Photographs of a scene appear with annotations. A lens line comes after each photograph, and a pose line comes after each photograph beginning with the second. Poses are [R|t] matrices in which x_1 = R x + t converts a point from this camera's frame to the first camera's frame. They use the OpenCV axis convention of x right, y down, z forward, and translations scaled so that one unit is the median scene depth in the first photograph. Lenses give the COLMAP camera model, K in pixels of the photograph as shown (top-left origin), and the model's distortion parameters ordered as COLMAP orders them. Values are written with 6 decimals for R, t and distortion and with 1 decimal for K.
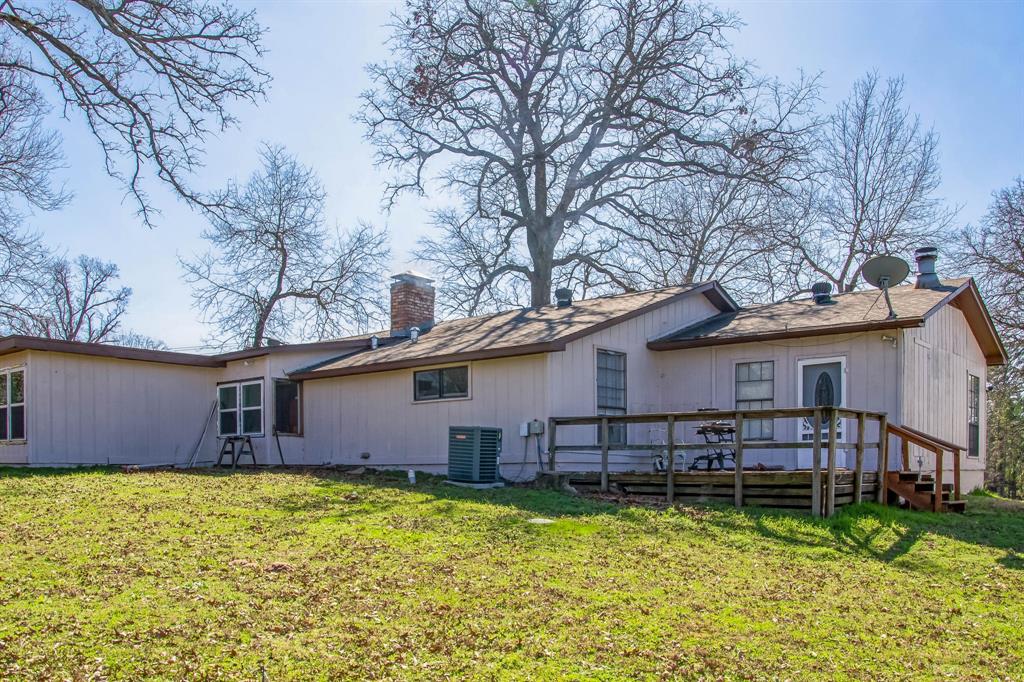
lens RADIAL K [[867.7, 0, 512.0], [0, 867.7, 341.0], [0, 0, 1]] dist [-0.136515, 0.113974]
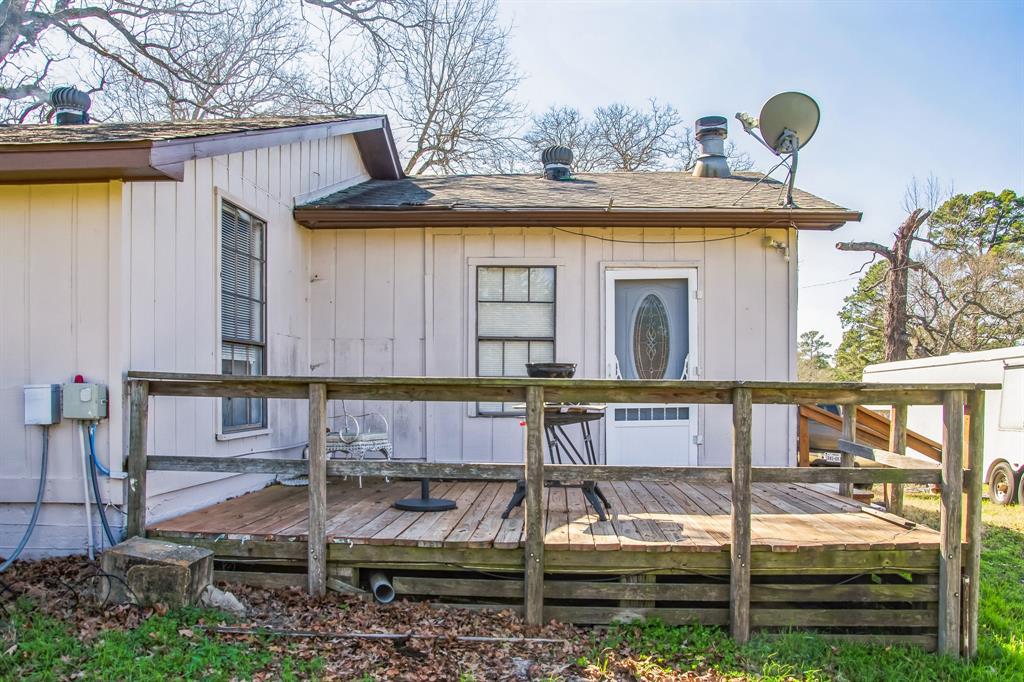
lens RADIAL K [[867.7, 0, 512.0], [0, 867.7, 341.0], [0, 0, 1]] dist [-0.136515, 0.113974]
pose [[0.793718, 0.033598, 0.607358, -0.040221], [-0.090342, 0.993911, 0.063080, 0.040919], [-0.601540, -0.104938, 0.791920, 0.642492]]
